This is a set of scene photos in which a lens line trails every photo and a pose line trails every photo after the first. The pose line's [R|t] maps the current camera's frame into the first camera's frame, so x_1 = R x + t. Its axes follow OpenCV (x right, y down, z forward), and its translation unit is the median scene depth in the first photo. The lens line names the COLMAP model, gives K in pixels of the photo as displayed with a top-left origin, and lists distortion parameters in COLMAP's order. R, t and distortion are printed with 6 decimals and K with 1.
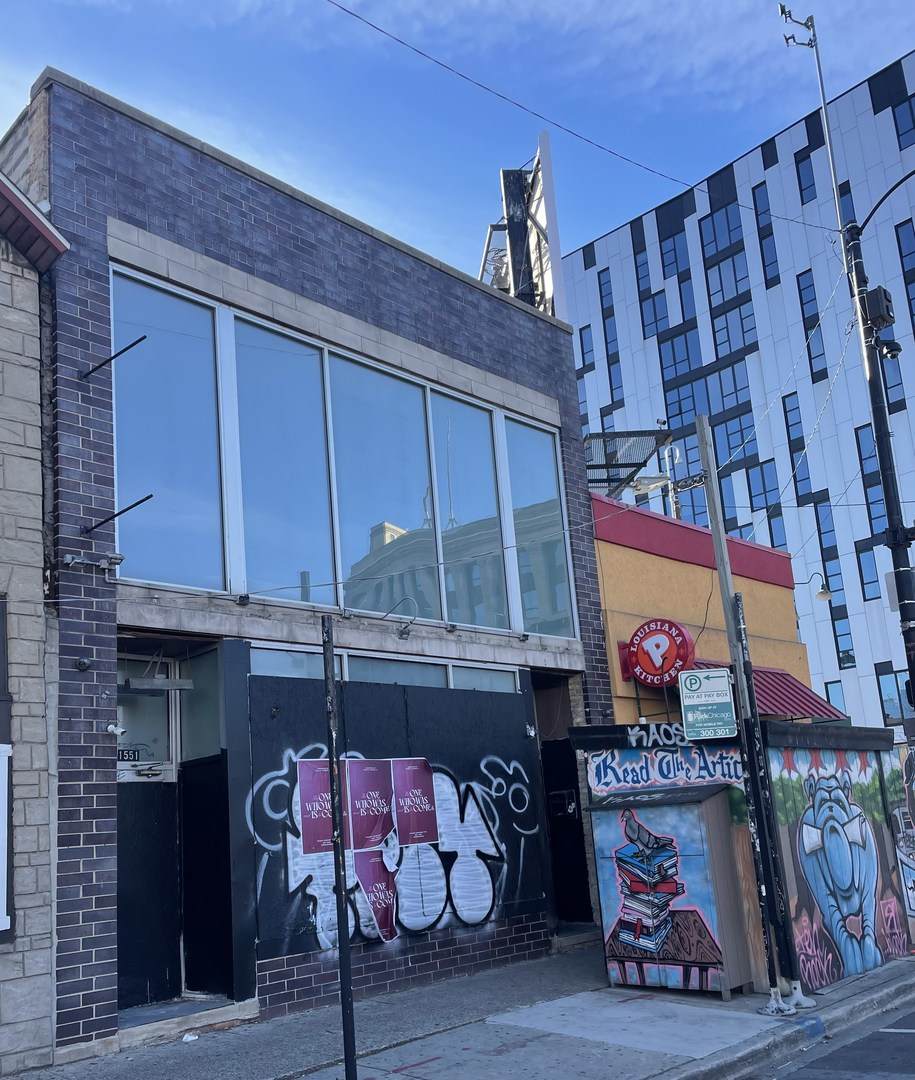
lens RADIAL K [[1000.5, 0, 459.1], [0, 1000.5, 654.0], [0, 0, 1]] dist [0.100831, -0.142783]
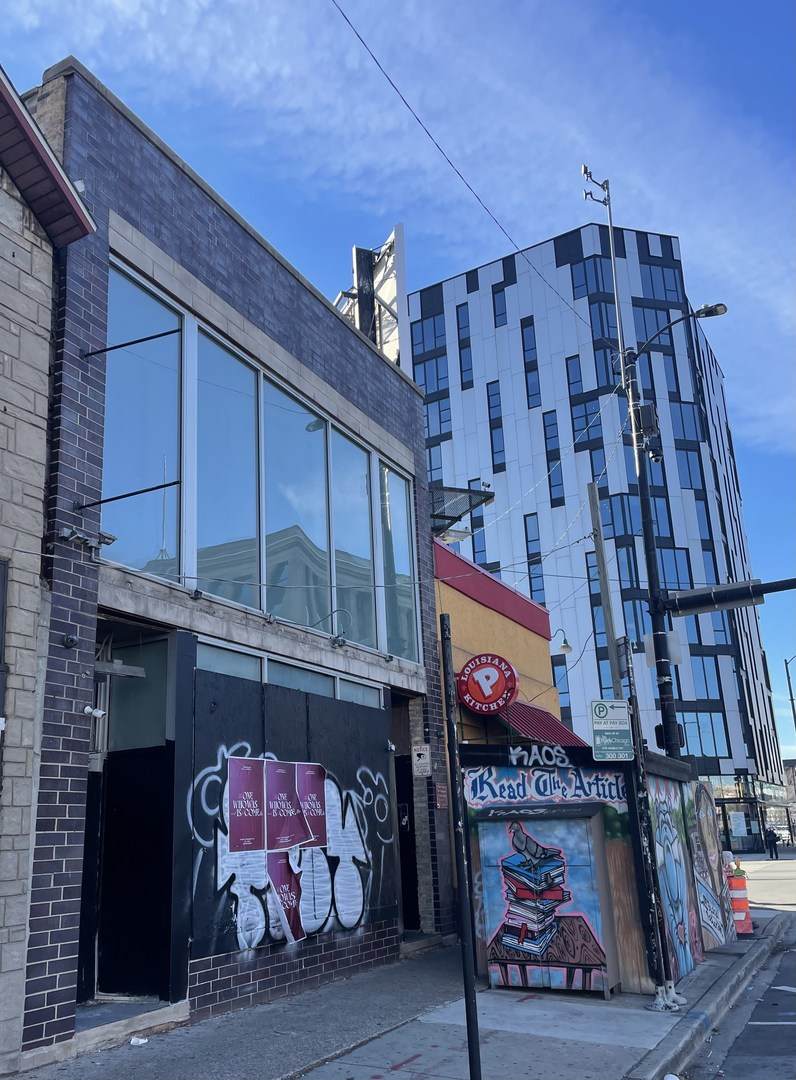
lens RADIAL K [[916.8, 0, 393.5], [0, 916.8, 600.8], [0, 0, 1]] dist [0.084036, -0.107528]
pose [[0.955784, 0.111077, 0.272284, -0.272210], [-0.085659, 0.990928, -0.103560, 0.031413], [-0.281317, 0.075658, 0.956628, 0.052316]]
